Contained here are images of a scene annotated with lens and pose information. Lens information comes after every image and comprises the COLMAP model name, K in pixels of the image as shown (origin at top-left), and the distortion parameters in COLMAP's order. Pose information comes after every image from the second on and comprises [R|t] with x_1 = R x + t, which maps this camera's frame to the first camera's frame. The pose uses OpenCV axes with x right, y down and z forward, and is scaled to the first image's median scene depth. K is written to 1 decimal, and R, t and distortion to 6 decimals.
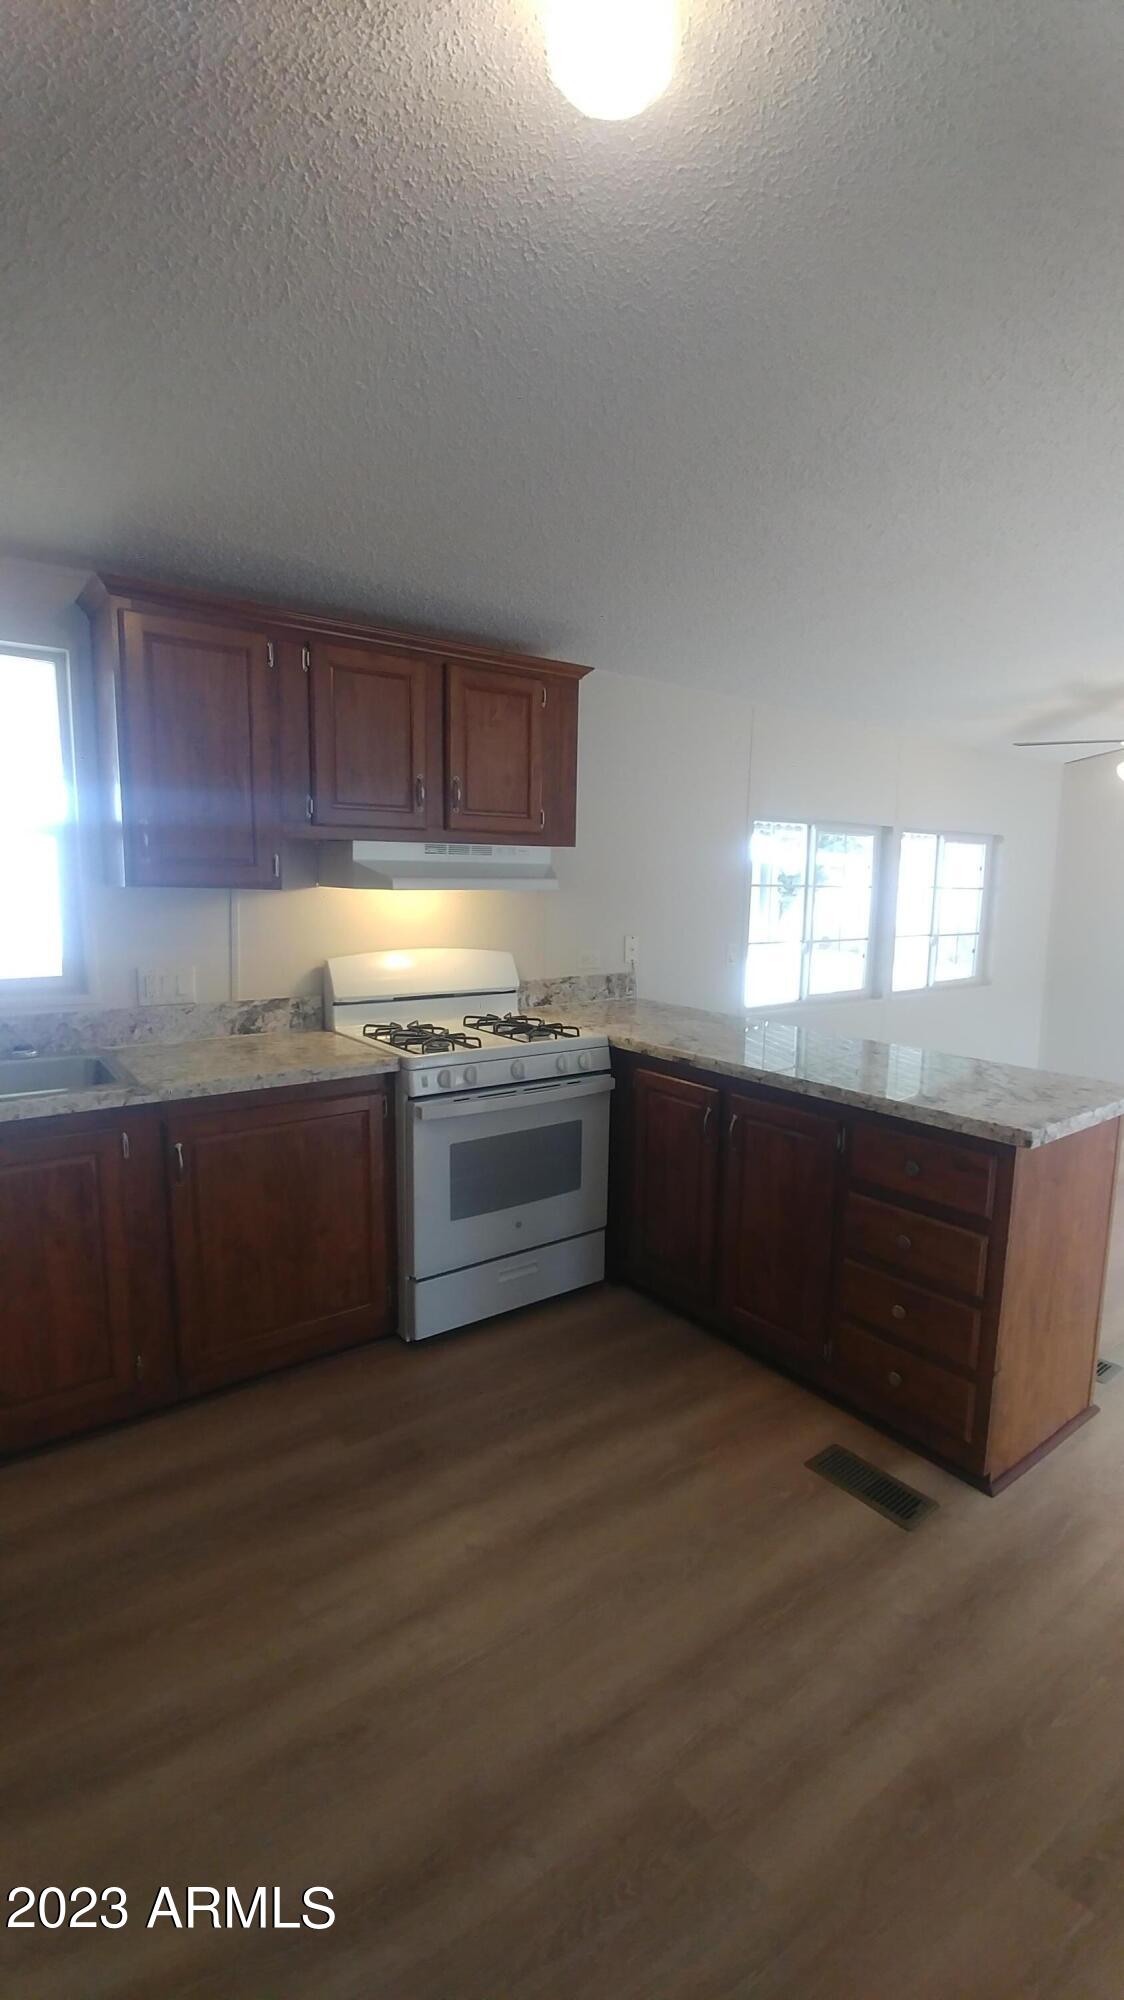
lens RADIAL K [[875.7, 0, 569.5], [0, 875.7, 1008.2], [0, 0, 1]] dist [-0.021314, 0.000631]
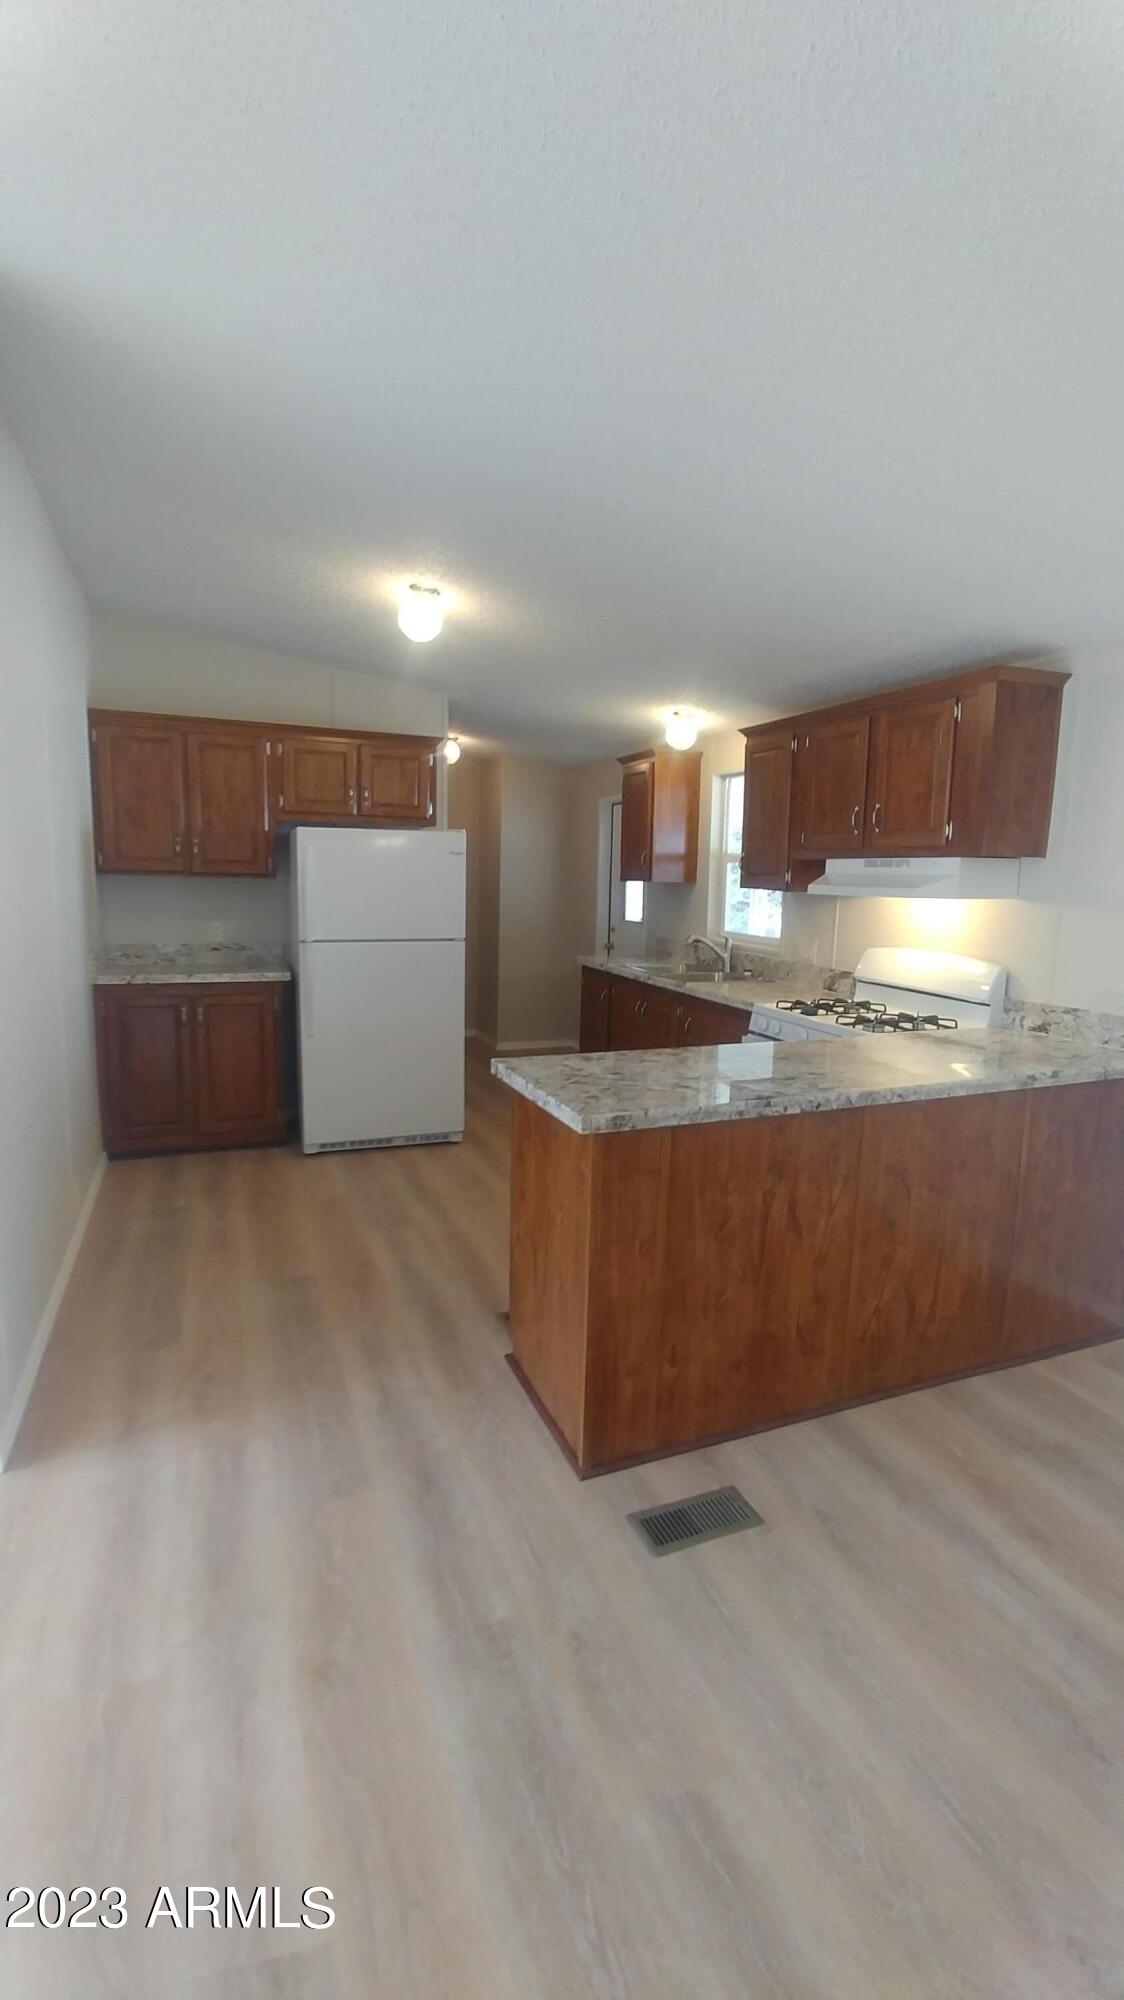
lens RADIAL K [[887.7, 0, 573.1], [0, 887.7, 1005.7], [0, 0, 1]] dist [-0.001669, 0.000008]
pose [[-0.252202, 0.125060, -0.959559, 1.189563], [-0.165928, 0.971338, 0.170206, -0.130290], [0.953343, 0.202144, -0.224222, 0.921701]]
